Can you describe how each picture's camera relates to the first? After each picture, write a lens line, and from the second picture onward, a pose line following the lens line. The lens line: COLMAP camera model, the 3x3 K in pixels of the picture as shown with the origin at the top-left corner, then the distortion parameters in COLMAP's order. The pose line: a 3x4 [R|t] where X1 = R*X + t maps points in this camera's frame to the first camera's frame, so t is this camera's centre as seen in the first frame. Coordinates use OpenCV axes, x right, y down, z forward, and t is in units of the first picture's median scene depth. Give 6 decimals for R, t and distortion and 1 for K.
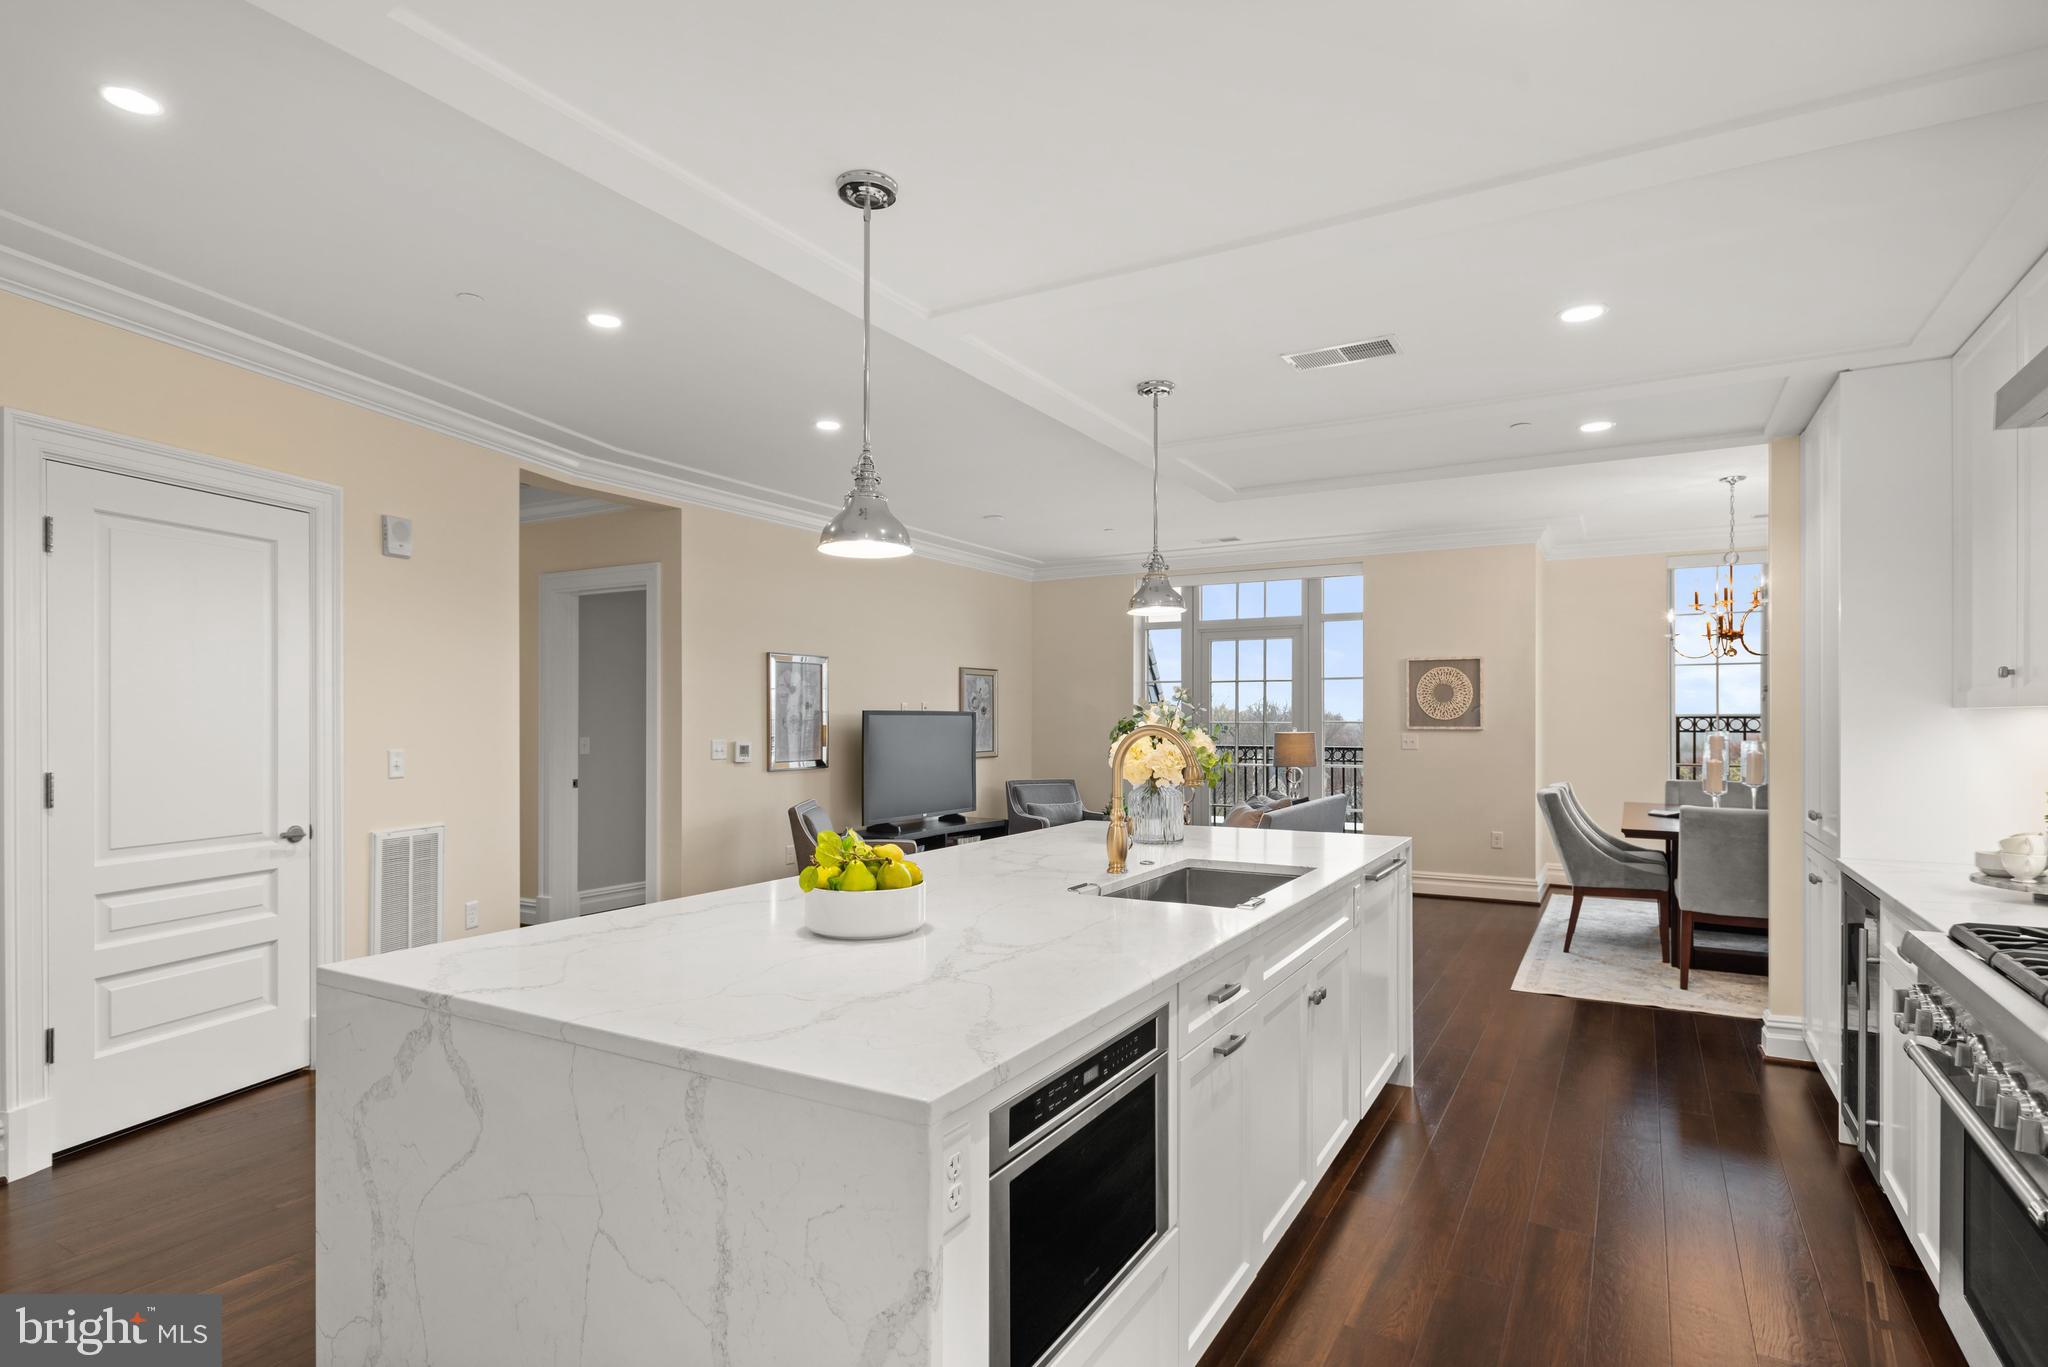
lens RADIAL K [[1039.2, 0, 1020.5], [0, 1039.2, 715.2], [0, 0, 1]] dist [0.001795, -0.000025]
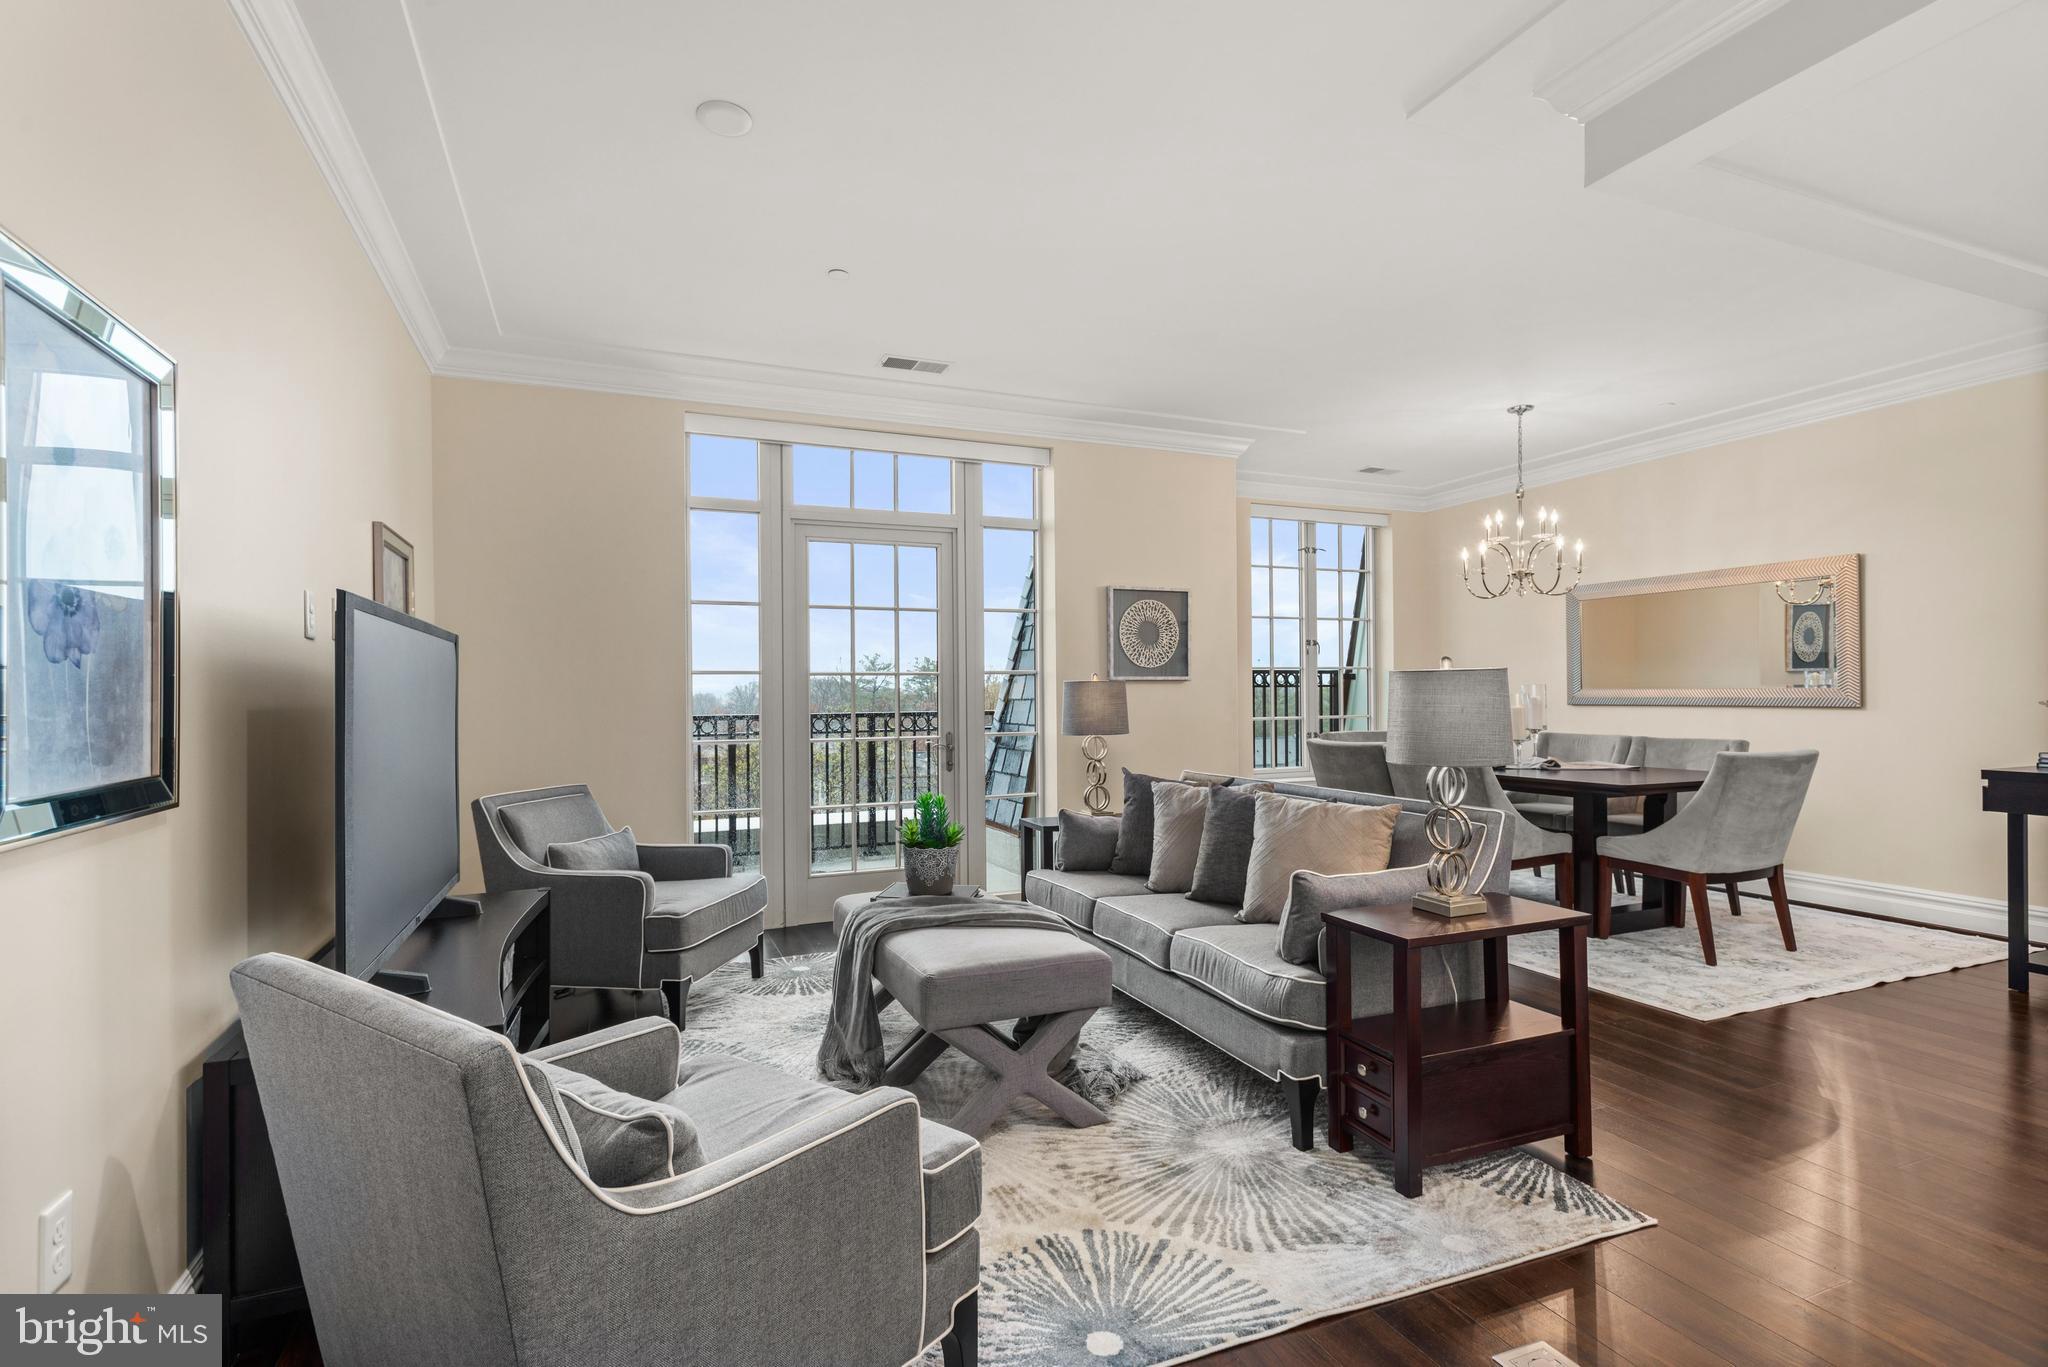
lens RADIAL K [[970.9, 0, 1032.0], [0, 970.9, 690.5], [0, 0, 1]] dist [0.020798, -0.000200]
pose [[0.596562, -0.002060, 0.802564, -0.226442], [0.005889, 0.999981, -0.001810, 0.022057], [-0.802545, 0.005806, 0.596563, 0.630635]]
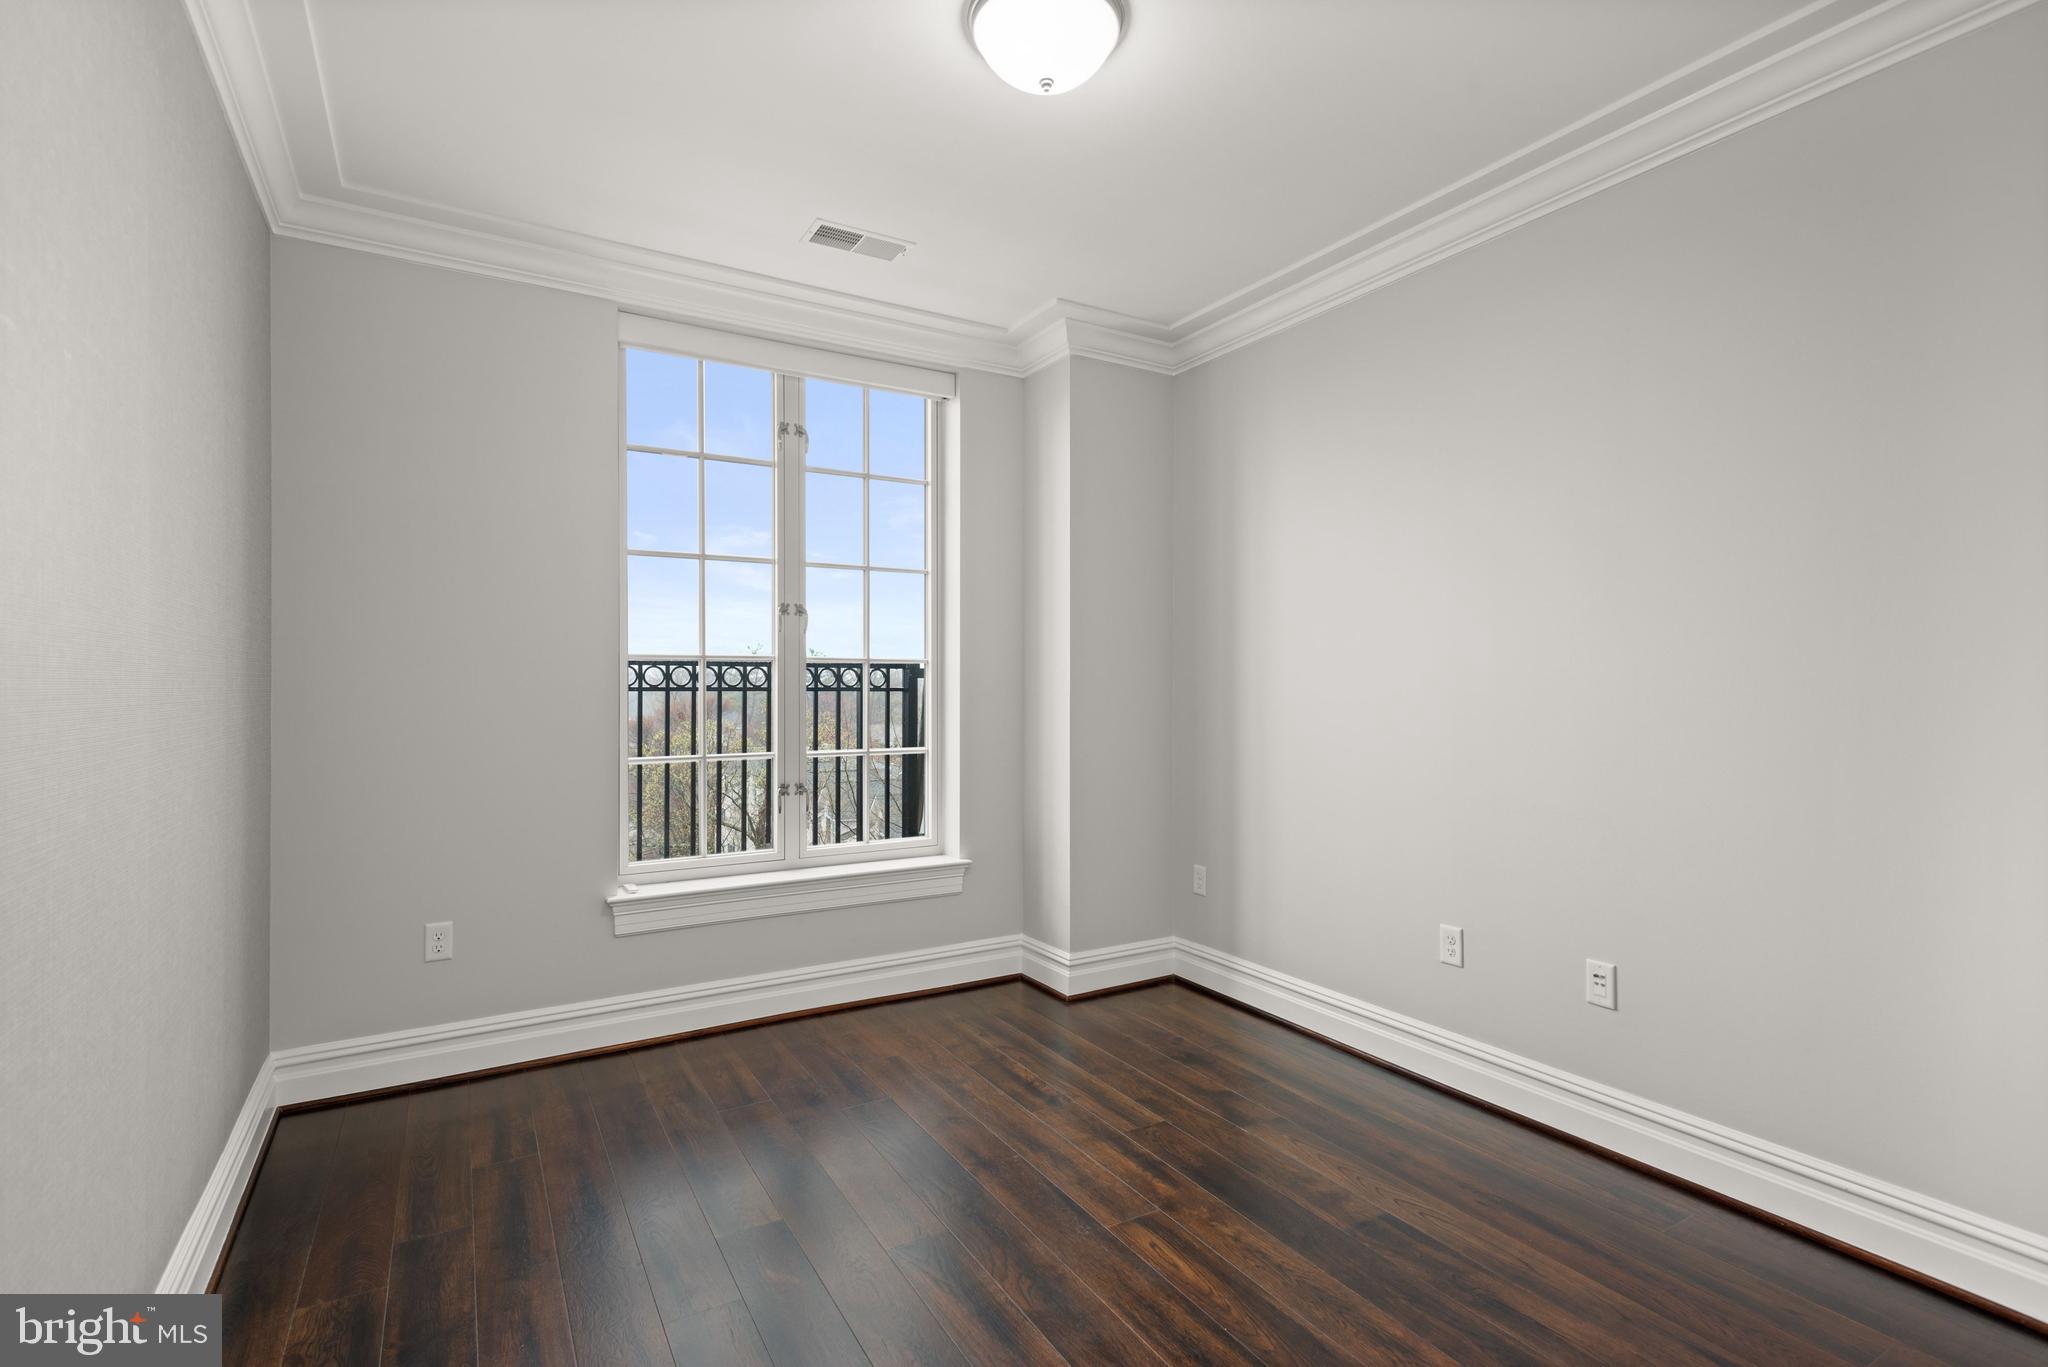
lens RADIAL K [[971.6, 0, 1024.0], [0, 971.6, 683.5], [0, 0, 1]] dist [-0.000206, -0.000085]
pose [[0.485832, -0.004396, 0.874041, 0.334486], [-0.011328, 0.999872, 0.011326, 0.005193], [-0.873979, -0.015404, 0.485720, 0.638755]]
